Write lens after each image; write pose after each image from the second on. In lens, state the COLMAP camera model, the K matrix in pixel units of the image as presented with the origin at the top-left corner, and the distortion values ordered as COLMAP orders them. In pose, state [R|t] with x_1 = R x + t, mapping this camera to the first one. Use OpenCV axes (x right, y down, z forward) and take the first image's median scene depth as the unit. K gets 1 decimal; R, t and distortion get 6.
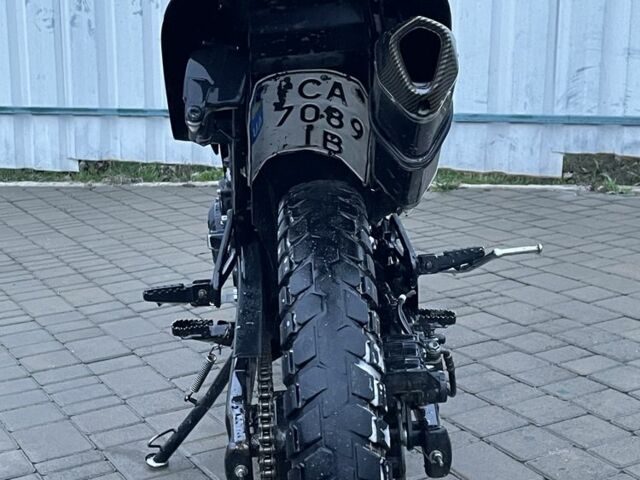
lens RADIAL K [[1093.0, 0, 320.0], [0, 1093.0, 240.0], [0, 0, 1]] dist [0.079893, -0.082678]
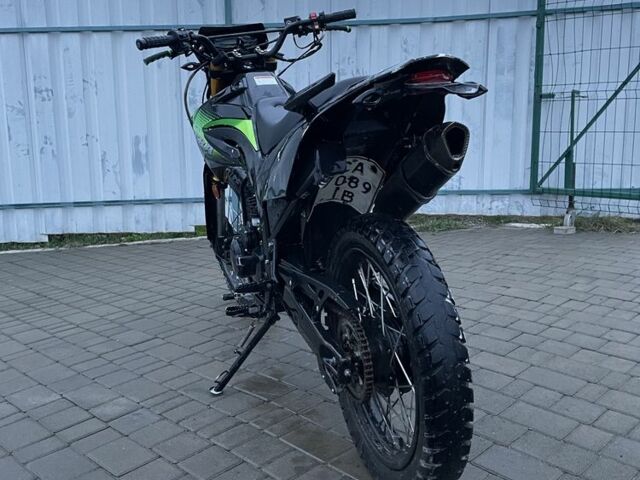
lens RADIAL K [[617.8, 0, 320.0], [0, 617.8, 240.0], [0, 0, 1]] dist [0.027717, -0.006494]
pose [[0.959352, -0.066853, 0.274179, -0.135902], [0.081250, 0.995830, -0.041481, 0.010379], [-0.270263, 0.062072, 0.960784, 0.002404]]
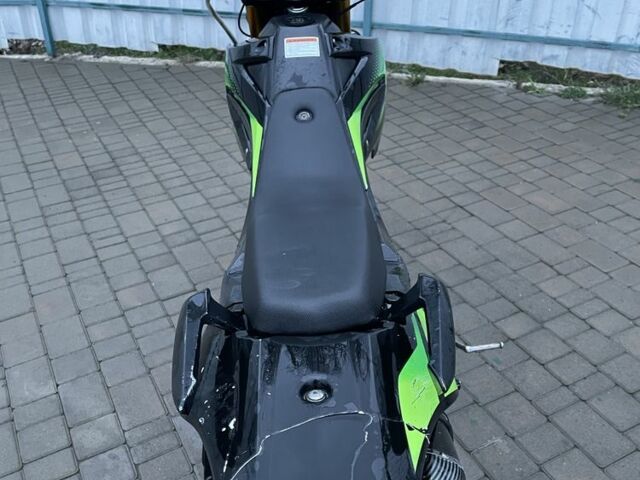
lens RADIAL K [[650.9, 0, 319.3], [0, 650.9, 256.2], [0, 0, 1]] dist [0.115750, -0.284359]
pose [[0.999884, 0.014999, -0.002678, -0.004926], [-0.013179, 0.939575, 0.342090, -0.174465], [0.007647, -0.342015, 0.939663, 0.160744]]
